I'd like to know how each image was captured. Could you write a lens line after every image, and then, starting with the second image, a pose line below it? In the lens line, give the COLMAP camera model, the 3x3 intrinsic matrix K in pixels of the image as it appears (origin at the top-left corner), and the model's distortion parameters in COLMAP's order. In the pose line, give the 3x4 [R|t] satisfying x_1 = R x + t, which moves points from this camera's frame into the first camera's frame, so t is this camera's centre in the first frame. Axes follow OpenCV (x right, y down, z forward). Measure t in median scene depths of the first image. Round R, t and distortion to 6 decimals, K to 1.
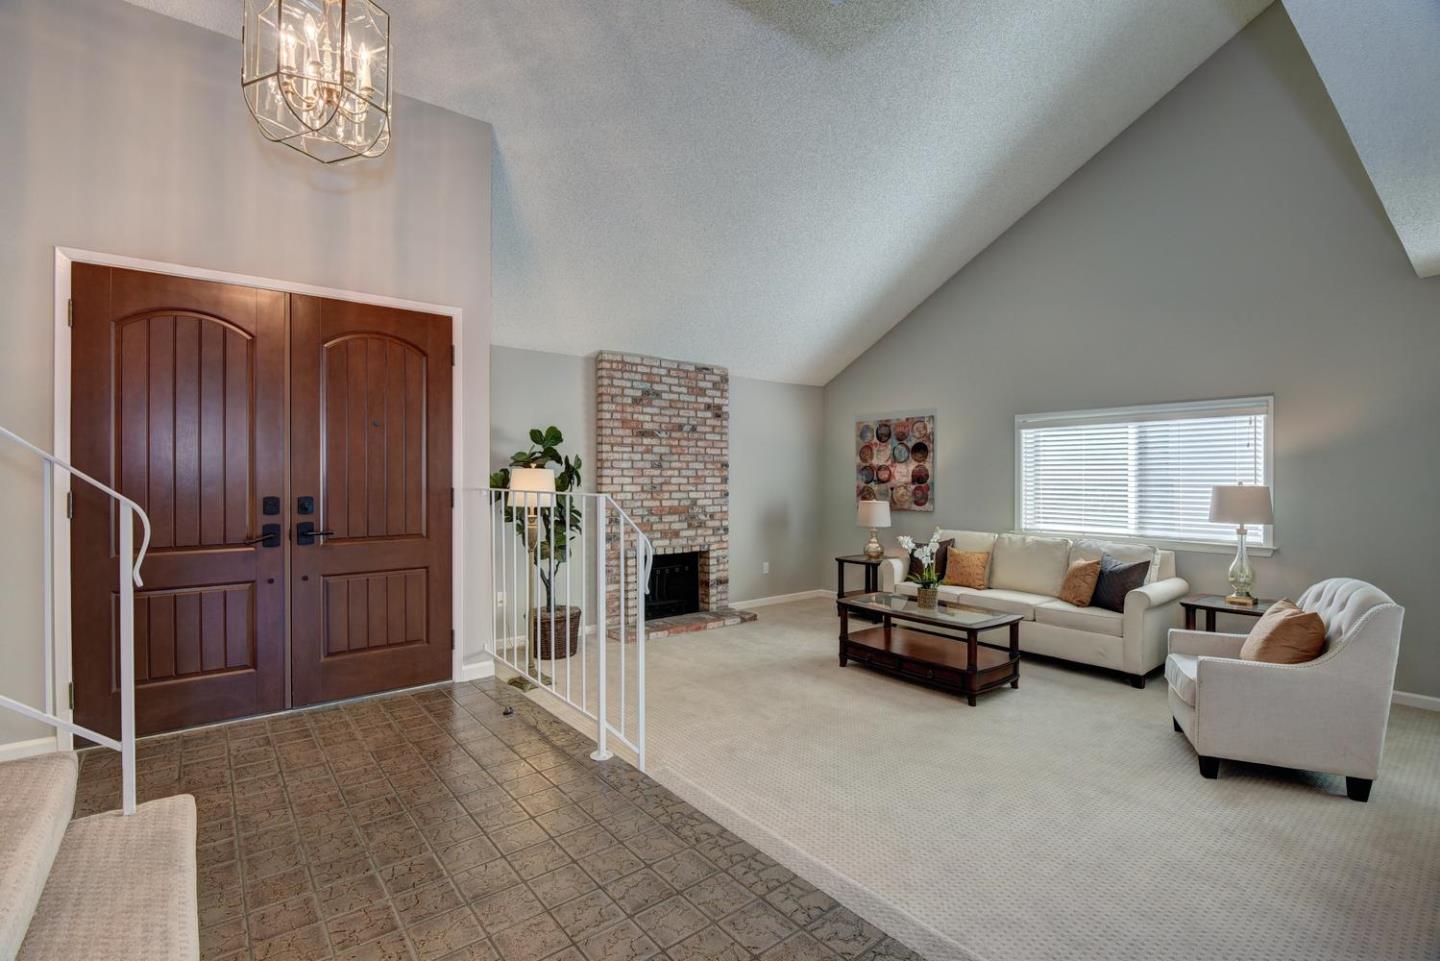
lens RADIAL K [[649.3, 0, 720.0], [0, 649.3, 480.5], [0, 0, 1]] dist [-0.002159, -0.011015]
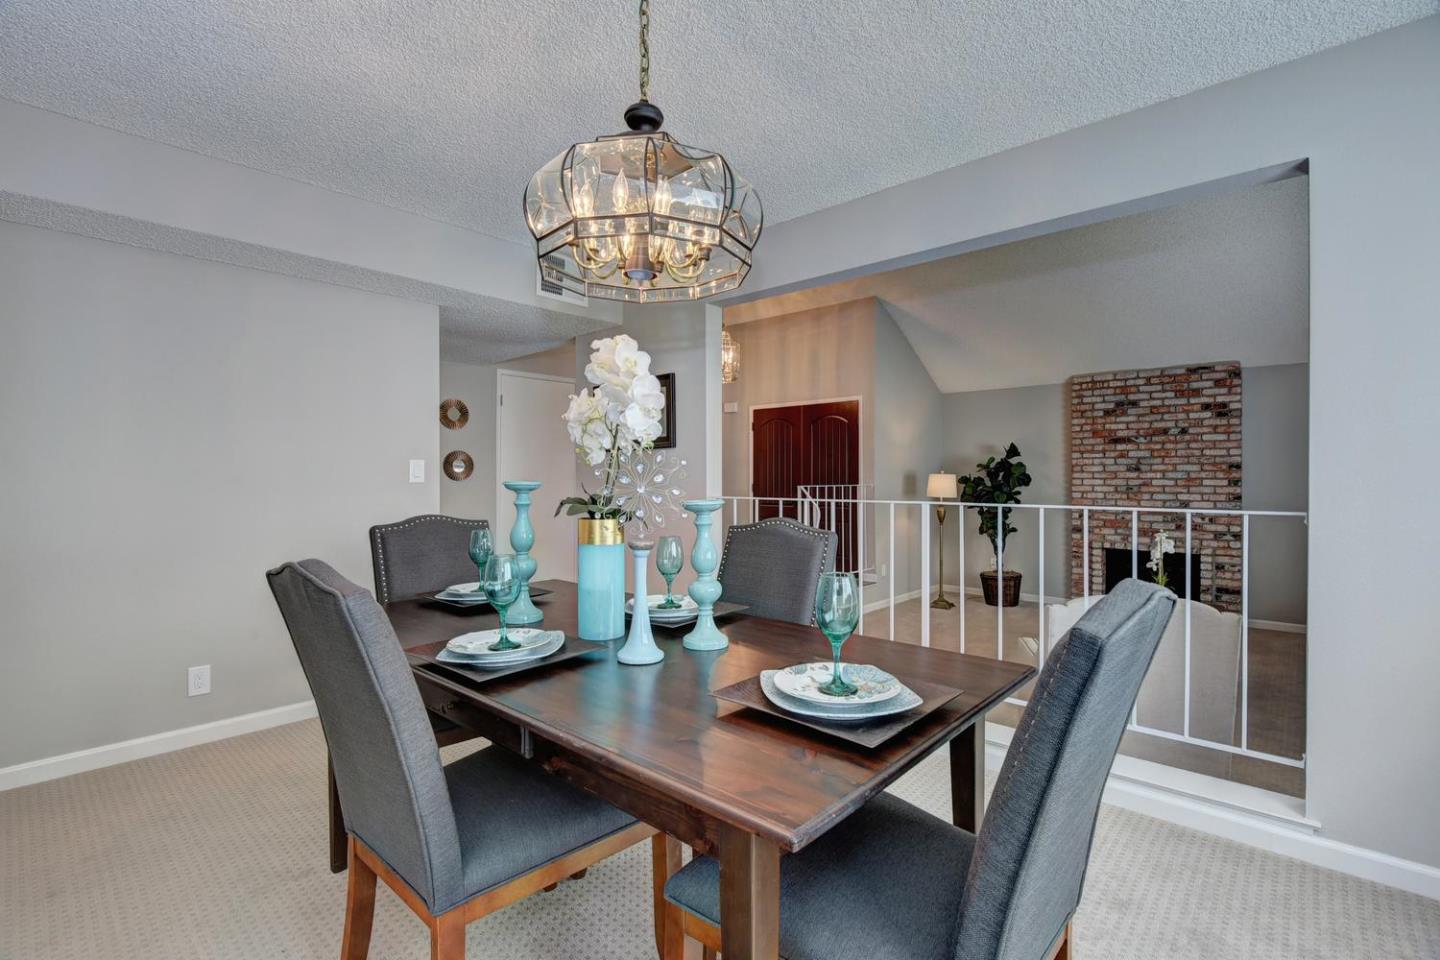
lens RADIAL K [[649.3, 0, 720.0], [0, 649.3, 480.0], [0, 0, 1]] dist [-0.002159, -0.011015]
pose [[0.163412, 0.001288, -0.986557, 0.877441], [-0.005304, 0.999986, 0.000427, -0.000711], [0.986544, 0.005163, 0.163416, 0.136479]]
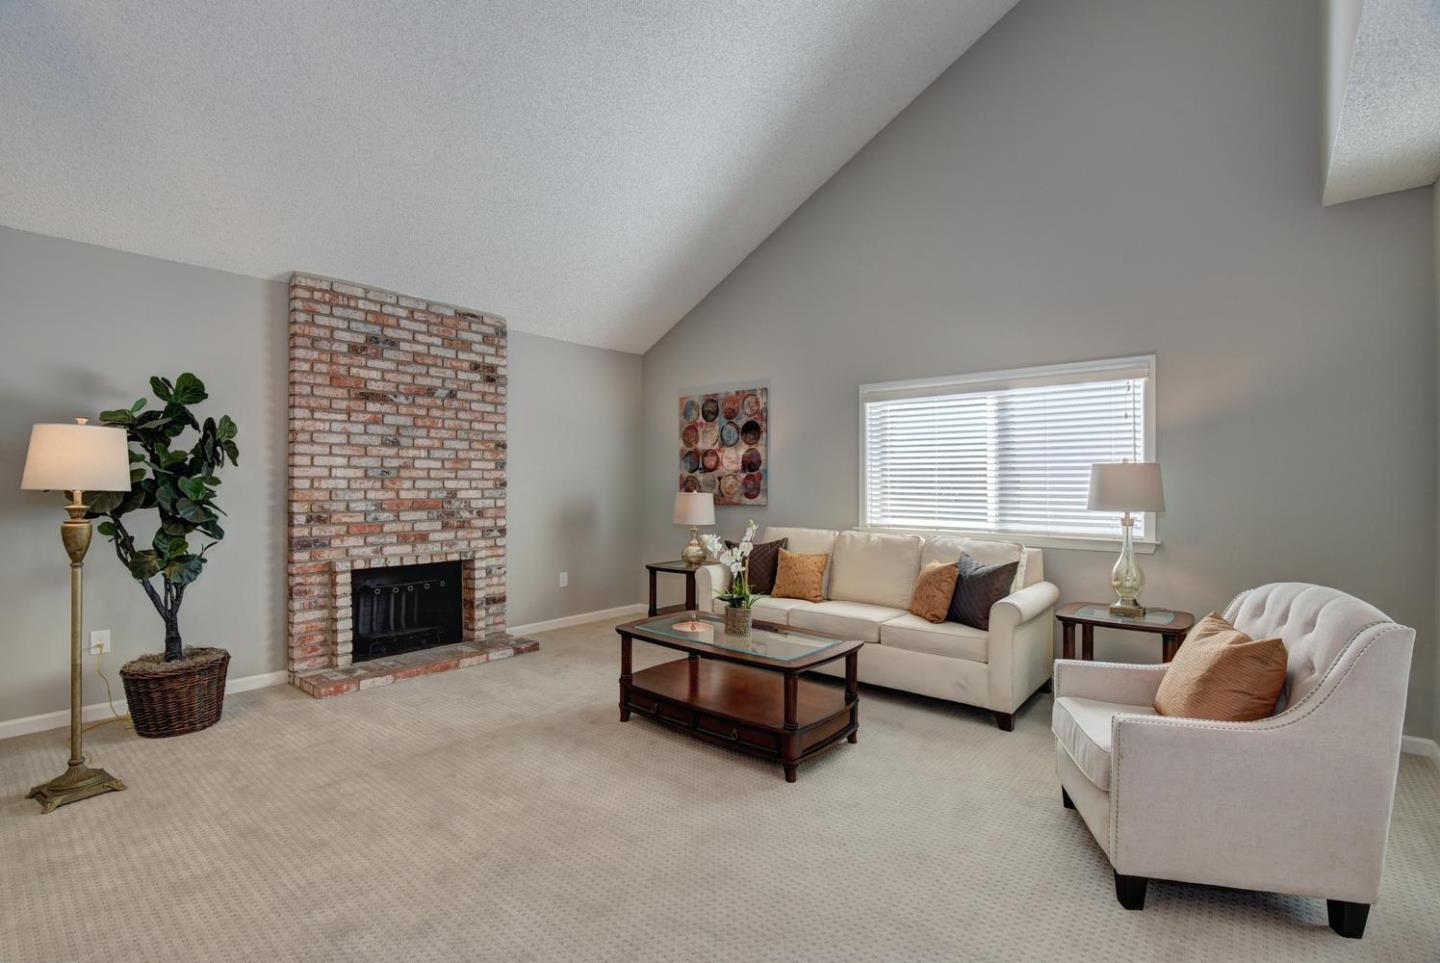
lens RADIAL K [[649.3, 0, 720.0], [0, 649.3, 481.5], [0, 0, 1]] dist [-0.002159, -0.011015]
pose [[0.980640, 0.002605, 0.195802, 0.120838], [-0.001253, 0.999975, -0.007025, 0.025487], [-0.195815, 0.006644, 0.980618, 0.229537]]
